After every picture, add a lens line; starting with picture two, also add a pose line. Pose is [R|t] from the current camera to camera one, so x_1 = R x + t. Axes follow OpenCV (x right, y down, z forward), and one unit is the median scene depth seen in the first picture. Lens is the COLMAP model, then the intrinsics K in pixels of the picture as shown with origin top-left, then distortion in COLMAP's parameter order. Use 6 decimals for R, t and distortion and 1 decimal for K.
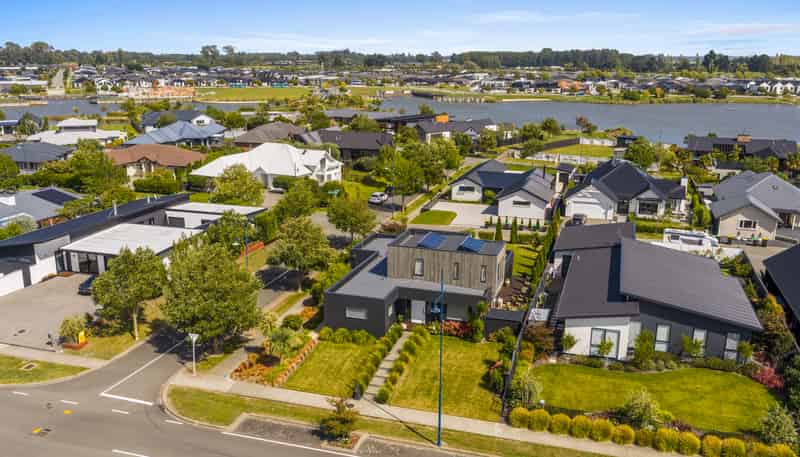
lens RADIAL K [[669.9, 0, 400.0], [0, 669.9, 228.5], [0, 0, 1]] dist [0.033029, -0.078742]
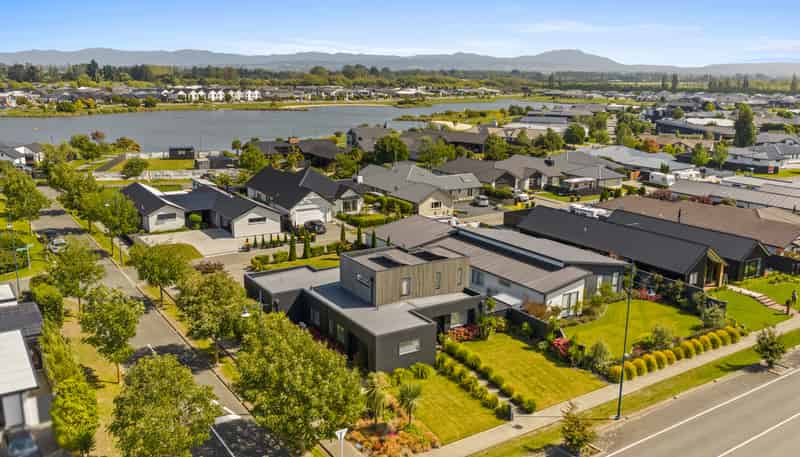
lens RADIAL K [[669.9, 0, 400.0], [0, 669.9, 228.5], [0, 0, 1]] dist [0.033029, -0.078742]
pose [[0.633050, -0.171978, 0.754766, -0.521986], [0.181896, 0.980758, 0.070909, -0.071172], [-0.752437, 0.092399, 0.652150, 0.280863]]
